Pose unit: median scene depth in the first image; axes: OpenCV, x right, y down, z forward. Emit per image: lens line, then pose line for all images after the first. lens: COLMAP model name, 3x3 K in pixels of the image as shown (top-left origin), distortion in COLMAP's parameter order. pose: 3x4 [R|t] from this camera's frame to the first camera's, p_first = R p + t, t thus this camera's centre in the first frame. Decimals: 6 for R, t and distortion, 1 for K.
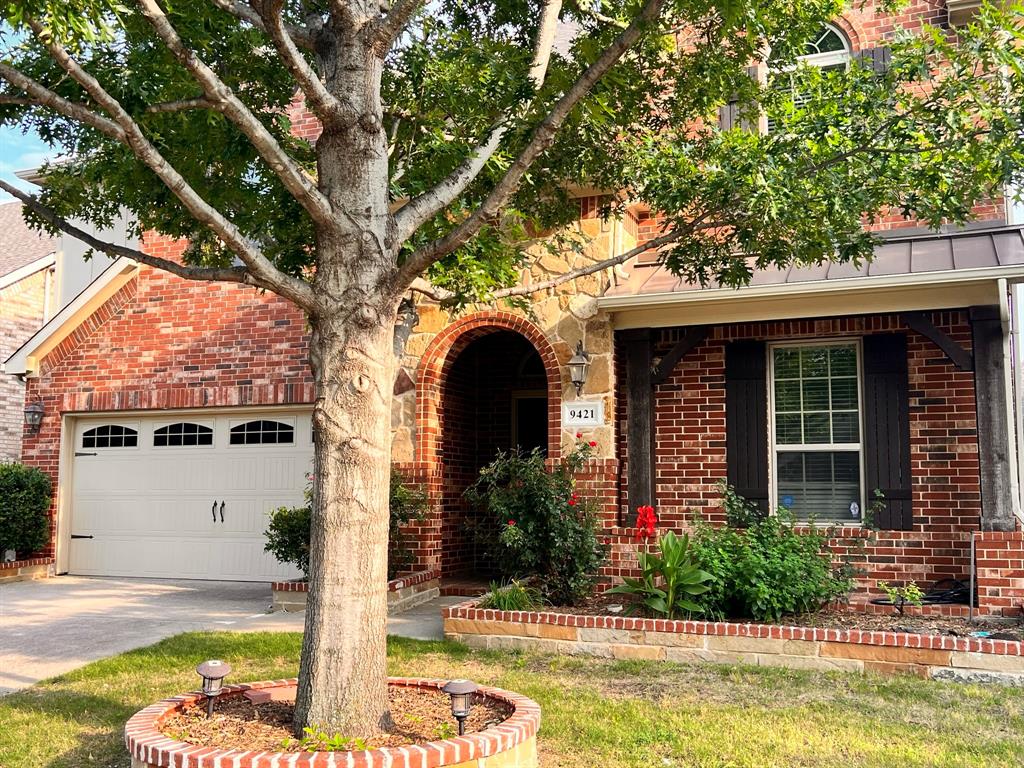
lens RADIAL K [[1008.0, 0, 512.5], [0, 1008.0, 385.5], [0, 0, 1]] dist [0.054213, 0.000000]
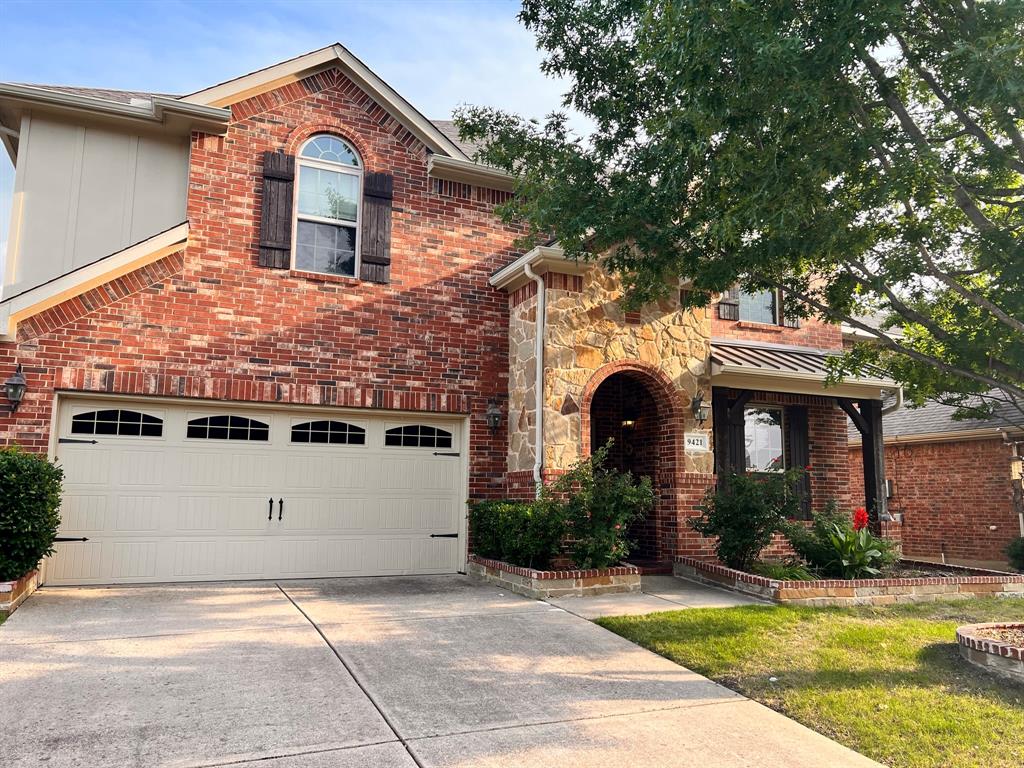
lens RADIAL K [[765.0, 0, 510.7], [0, 765.0, 387.6], [0, 0, 1]] dist [0.059393, -0.067467]
pose [[0.703760, 0.107610, 0.702241, -0.668427], [-0.091708, 0.993952, -0.060406, 0.031065], [-0.704494, -0.021890, 0.709372, 0.311172]]
